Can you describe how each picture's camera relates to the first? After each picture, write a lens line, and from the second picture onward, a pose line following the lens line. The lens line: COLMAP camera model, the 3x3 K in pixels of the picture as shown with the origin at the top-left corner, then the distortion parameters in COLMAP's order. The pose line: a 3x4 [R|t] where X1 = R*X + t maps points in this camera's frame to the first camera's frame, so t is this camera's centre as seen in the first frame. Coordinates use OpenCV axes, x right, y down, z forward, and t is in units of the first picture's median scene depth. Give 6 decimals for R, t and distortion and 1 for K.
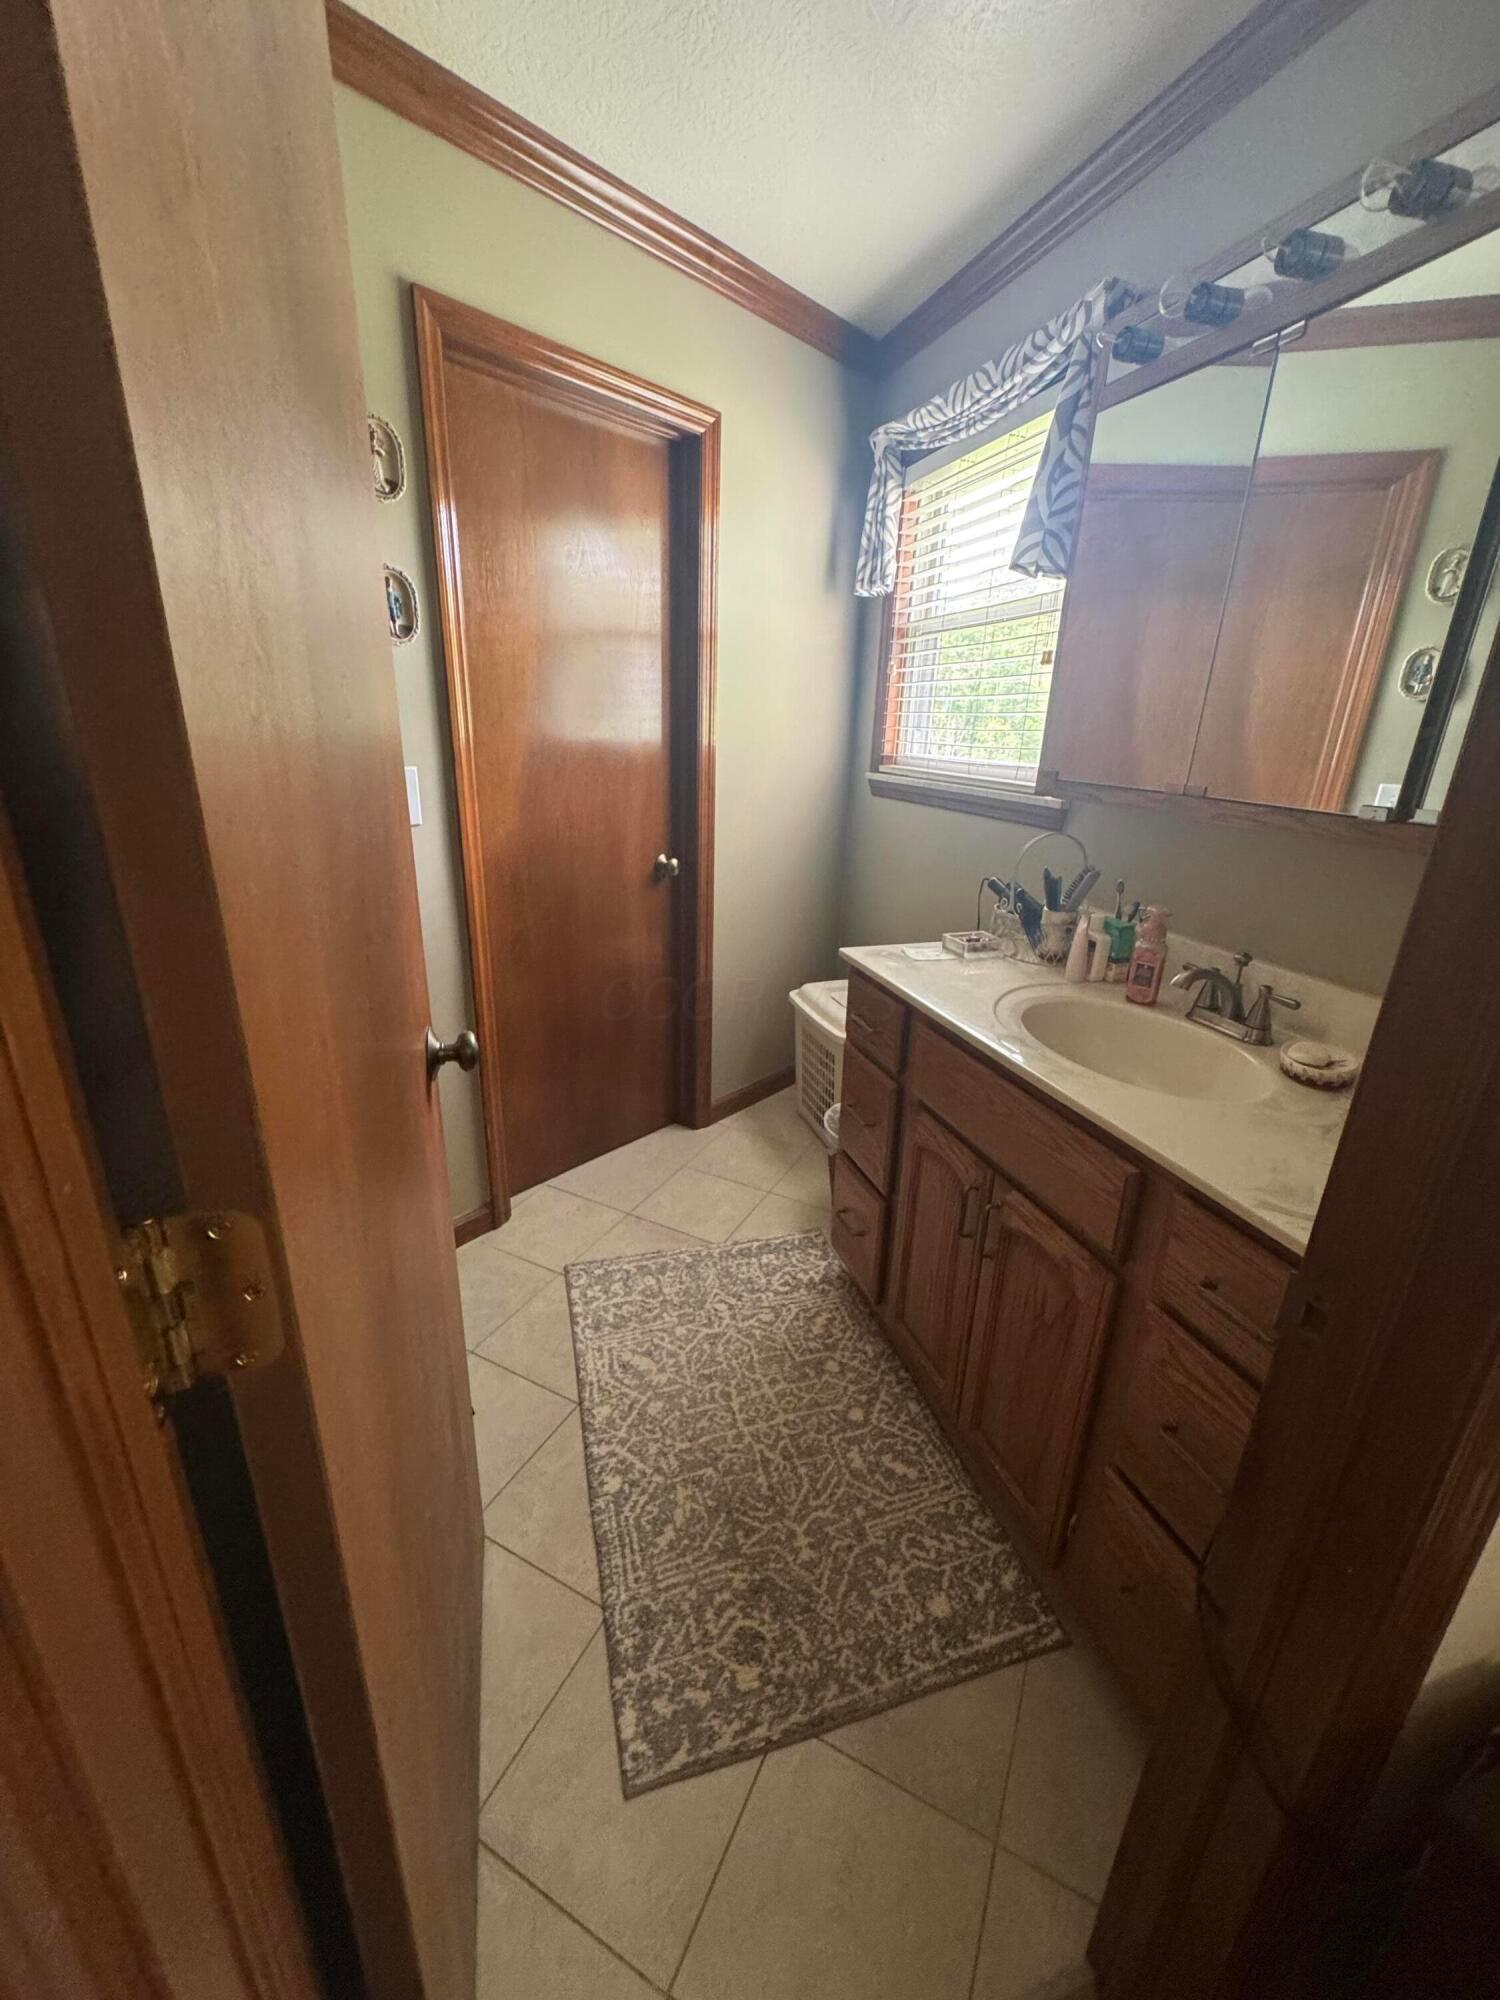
lens RADIAL K [[803.2, 0, 750.0], [0, 803.2, 1000.0], [0, 0, 1]] dist [0.001843, -0.000371]
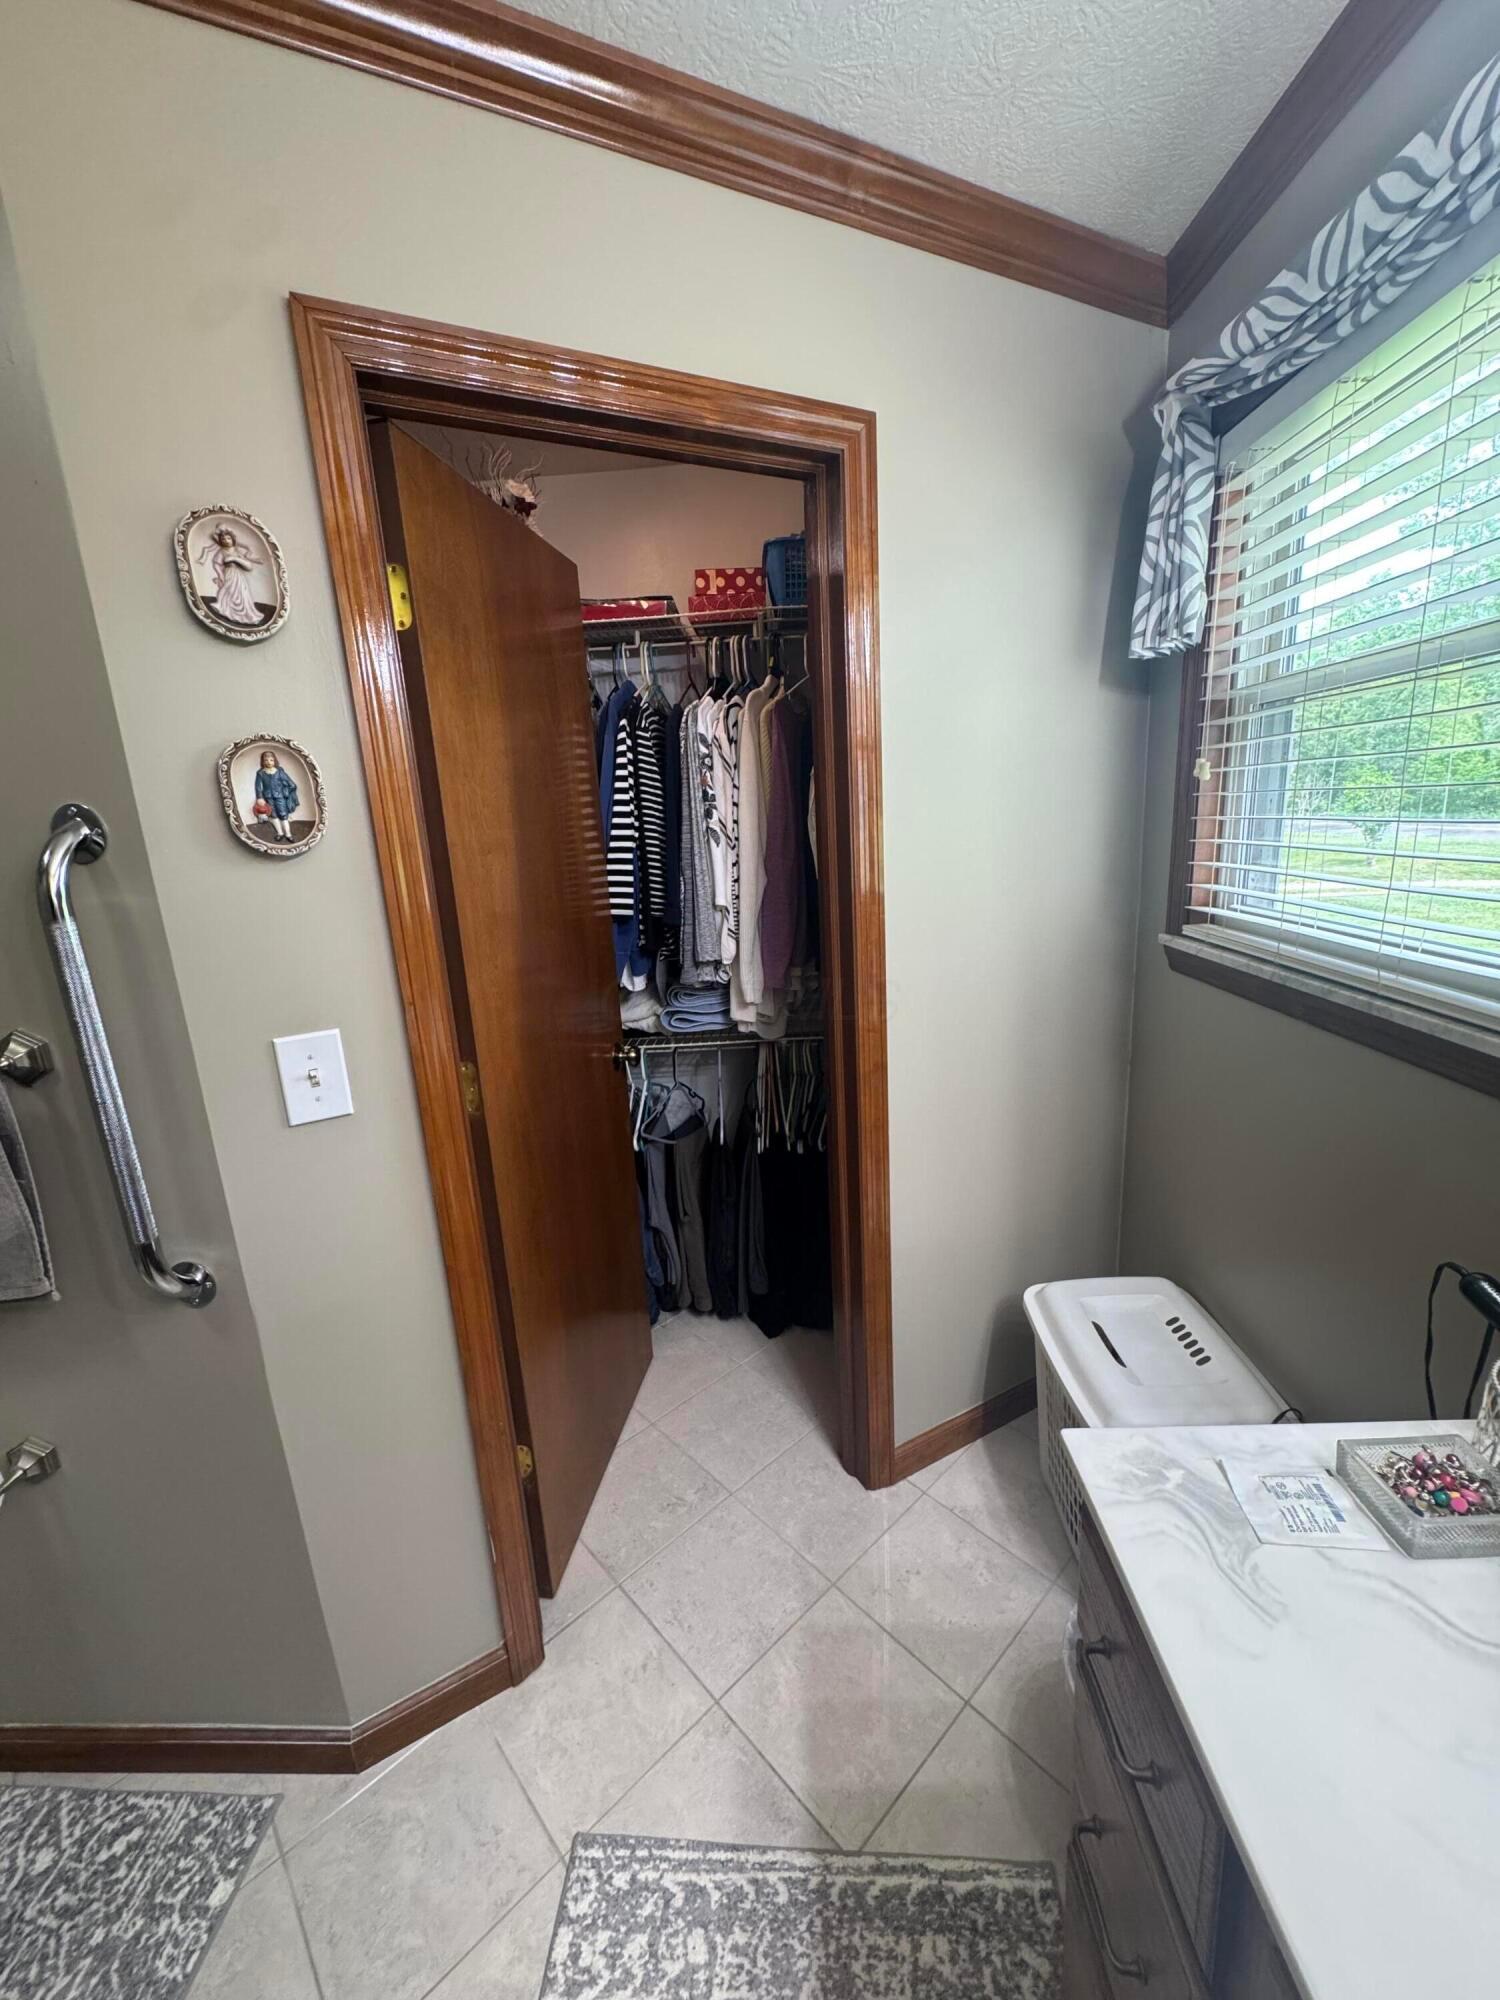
lens RADIAL K [[803.2, 0, 750.0], [0, 803.2, 1000.0], [0, 0, 1]] dist [0.001843, -0.000371]
pose [[0.934000, -0.000734, -0.357272, 0.082015], [-0.033855, 0.995316, -0.090550, -0.189902], [0.355665, 0.096669, 0.929601, 0.373229]]
